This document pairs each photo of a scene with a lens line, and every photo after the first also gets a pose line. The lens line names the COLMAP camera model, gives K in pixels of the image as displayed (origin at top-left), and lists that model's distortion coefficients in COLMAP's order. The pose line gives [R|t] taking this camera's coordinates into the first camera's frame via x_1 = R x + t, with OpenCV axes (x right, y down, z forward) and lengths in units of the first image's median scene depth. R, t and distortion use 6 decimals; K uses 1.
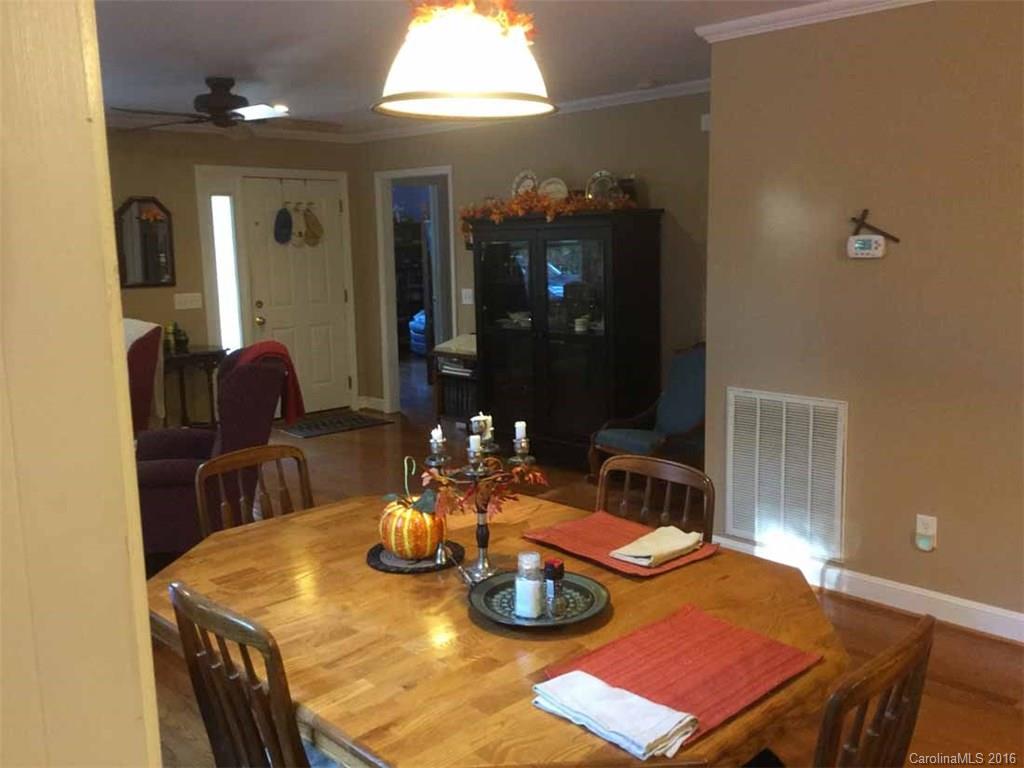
lens RADIAL K [[917.5, 0, 512.0], [0, 917.5, 384.0], [0, 0, 1]] dist [0.142905, -0.185428]
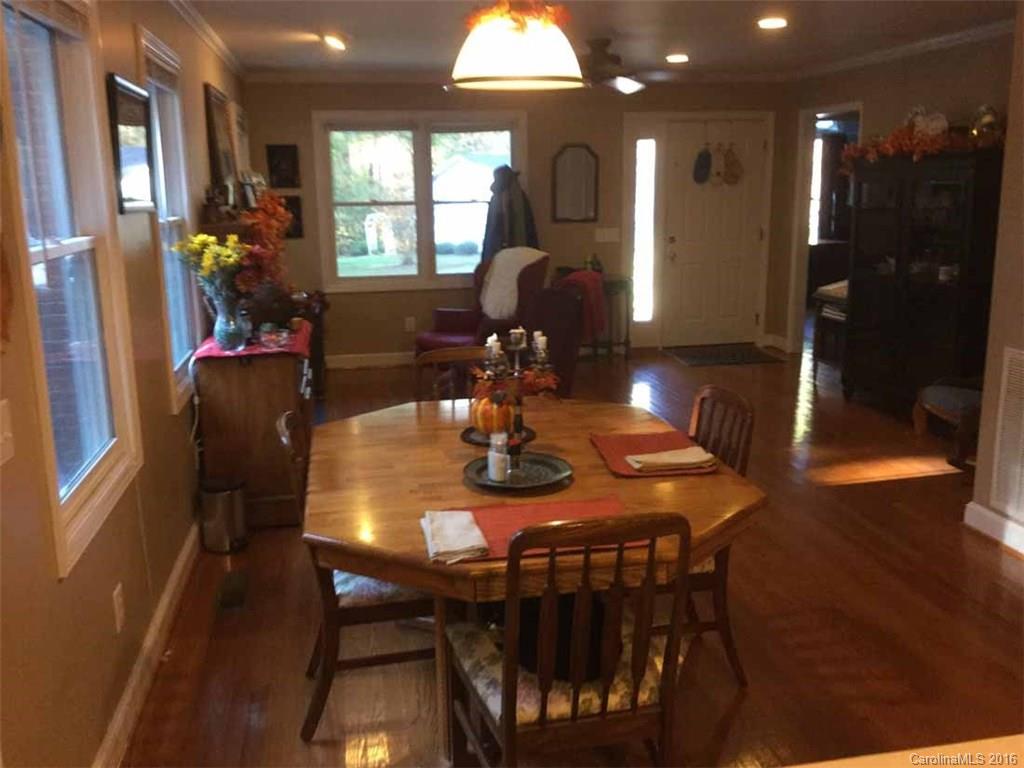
lens RADIAL K [[922.2, 0, 510.1], [0, 922.2, 379.6], [0, 0, 1]] dist [0.095488, -0.207377]
pose [[0.838163, 0.118582, -0.532374, 0.211700], [-0.085301, 0.992568, 0.086790, -0.001970], [0.538709, -0.027333, 0.842048, -0.027282]]
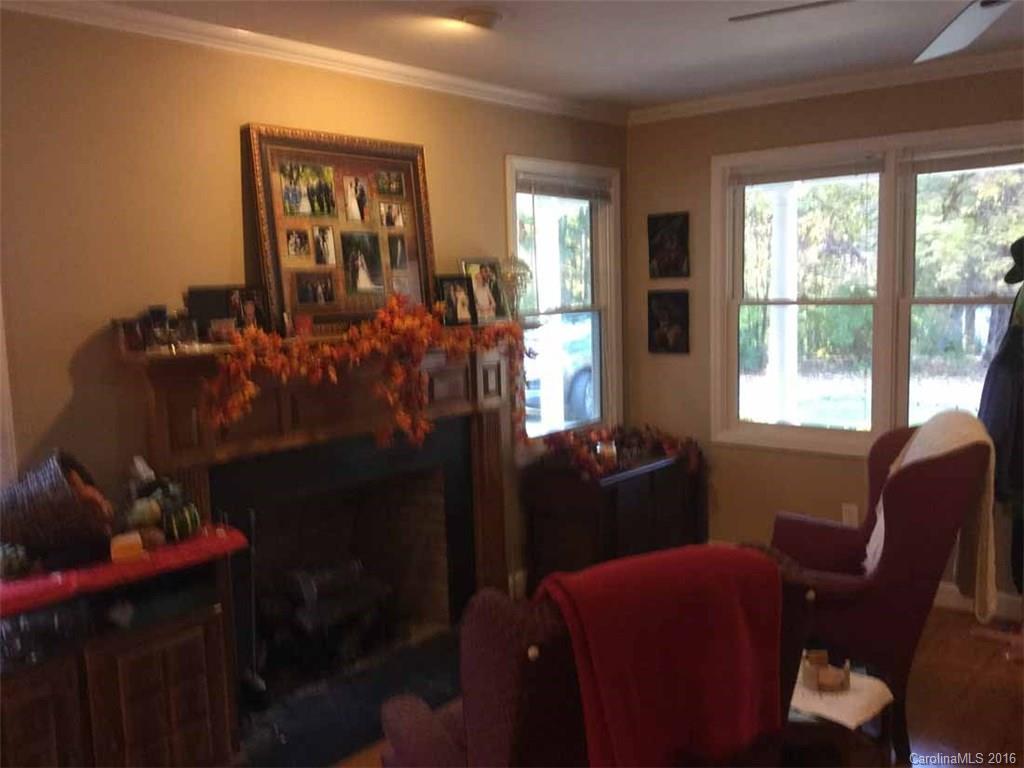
lens RADIAL K [[922.2, 0, 510.1], [0, 922.2, 379.6], [0, 0, 1]] dist [0.095488, -0.207377]
pose [[0.106899, 0.126799, -0.986151, 0.078875], [-0.126243, 0.985538, 0.113036, -0.098522], [0.986223, 0.112411, 0.121361, 0.572833]]
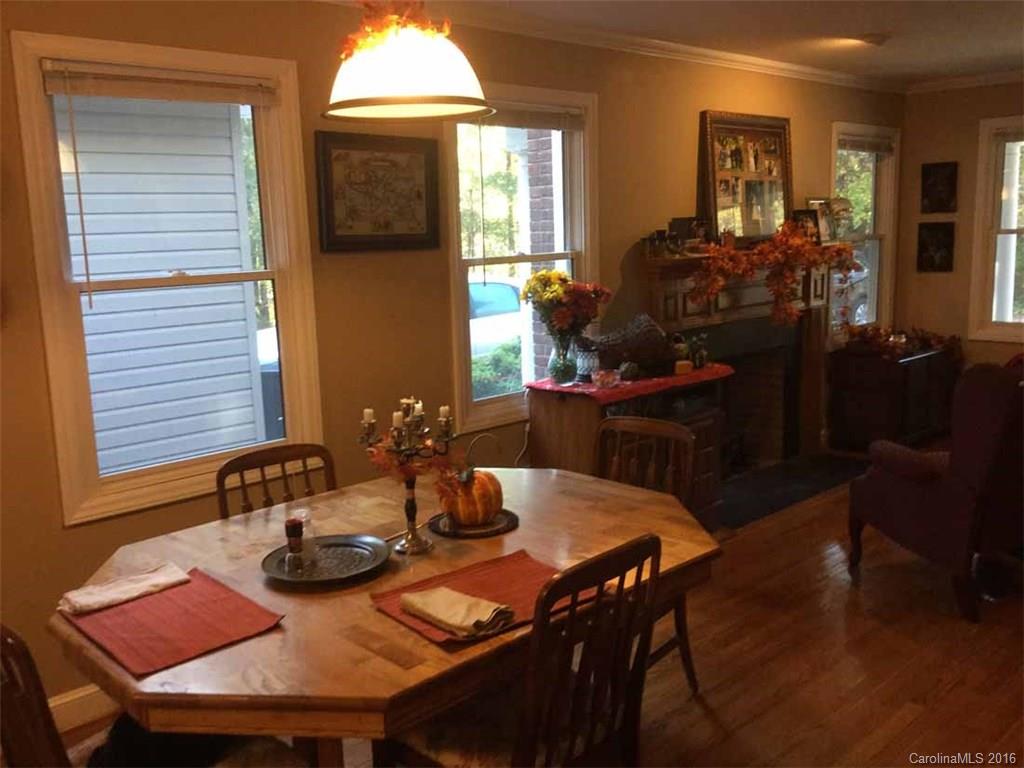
lens RADIAL K [[922.2, 0, 510.1], [0, 922.2, 379.6], [0, 0, 1]] dist [0.095488, -0.207377]
pose [[-0.009452, 0.185921, -0.982519, 0.336886], [-0.124281, 0.974726, 0.185642, -0.067005], [0.992202, 0.123864, 0.013894, 0.348279]]
